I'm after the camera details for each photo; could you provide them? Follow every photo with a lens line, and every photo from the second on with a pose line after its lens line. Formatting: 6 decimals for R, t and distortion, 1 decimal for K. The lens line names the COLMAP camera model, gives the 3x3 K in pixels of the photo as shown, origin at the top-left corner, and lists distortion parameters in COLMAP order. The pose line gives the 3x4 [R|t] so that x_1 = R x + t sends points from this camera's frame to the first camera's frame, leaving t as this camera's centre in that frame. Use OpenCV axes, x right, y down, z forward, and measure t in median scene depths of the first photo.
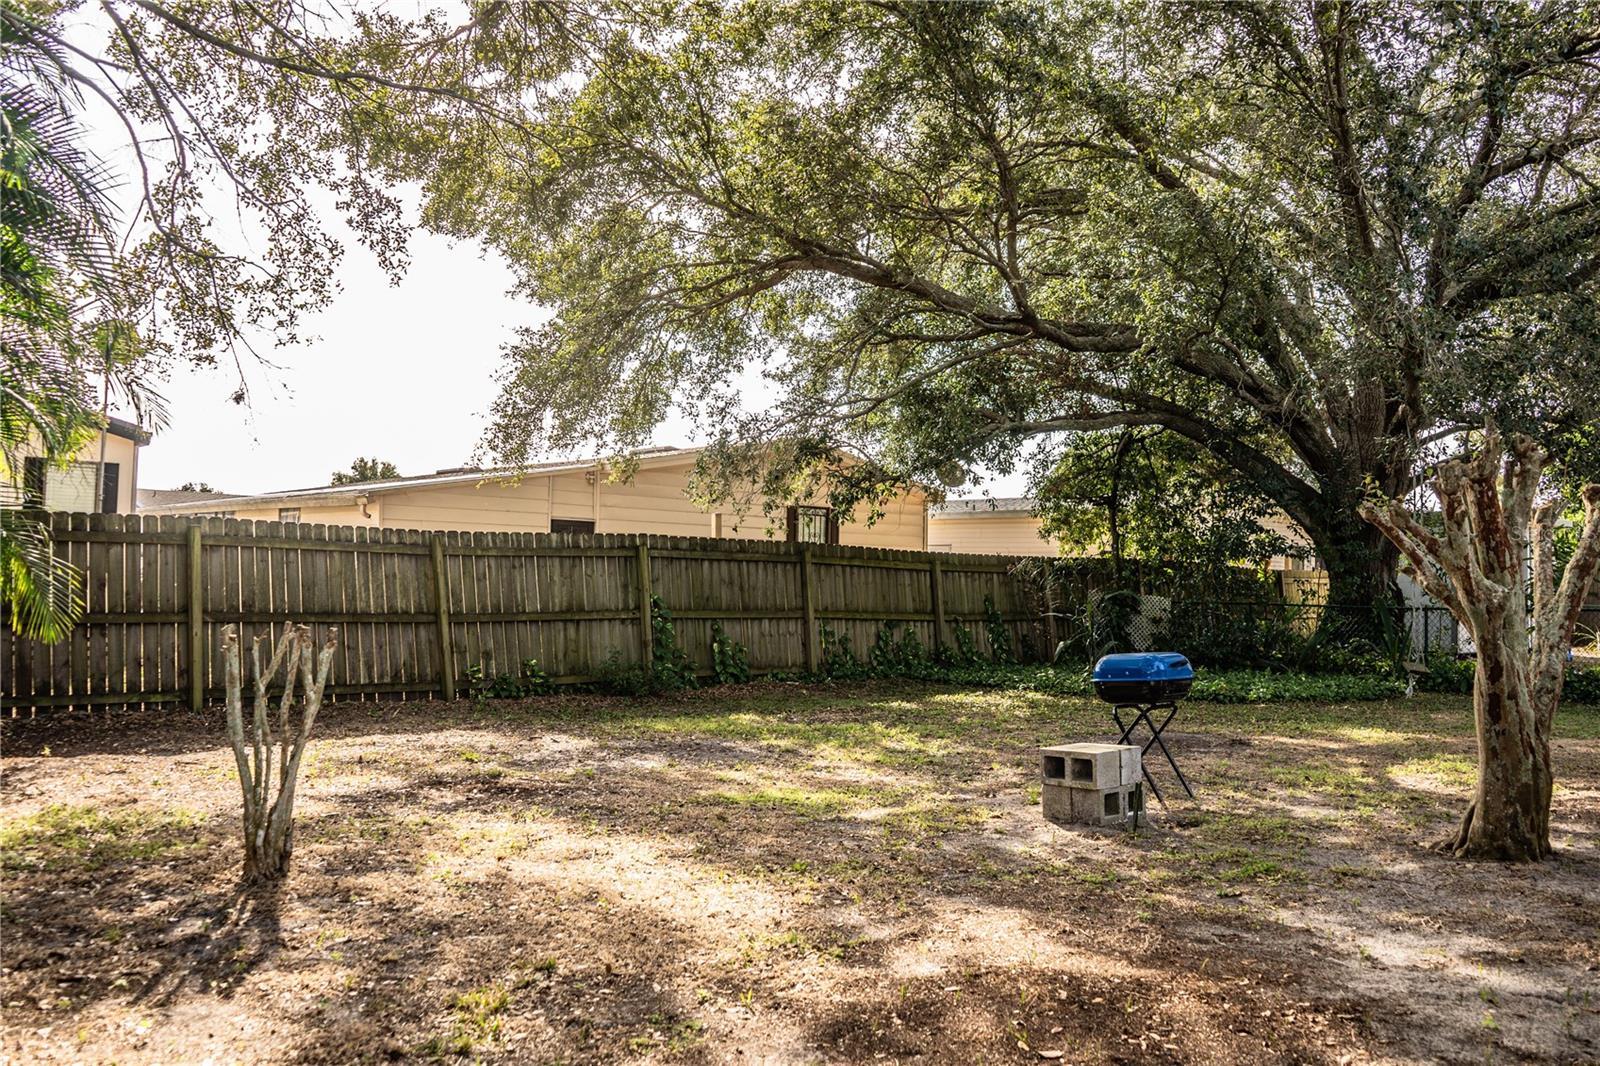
lens RADIAL K [[1300.6, 0, 789.9], [0, 1300.6, 532.4], [0, 0, 1]] dist [-0.107421, 0.060477]
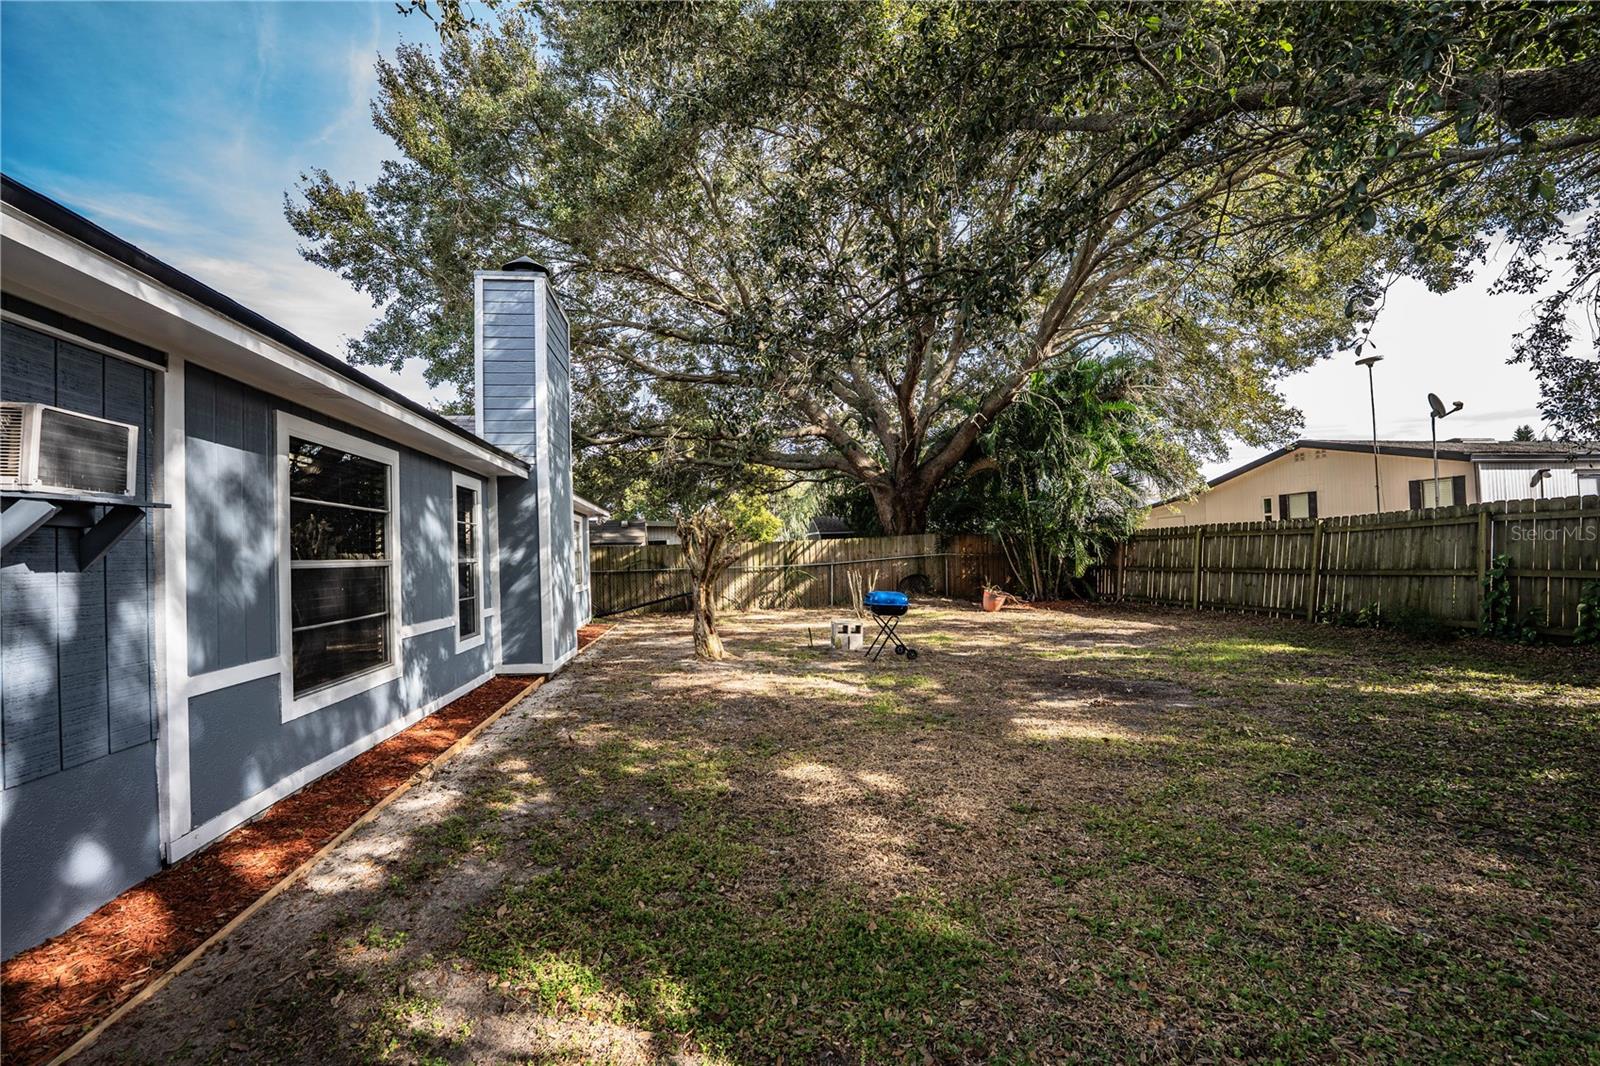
lens RADIAL K [[654.4, 0, 802.5], [0, 654.4, 534.6], [0, 0, 1]] dist [0.000149, -0.000077]
pose [[-0.541872, -0.026224, -0.840052, 0.715978], [0.055361, 0.996229, -0.066810, 0.035177], [0.838635, -0.082709, -0.538377, 0.825192]]
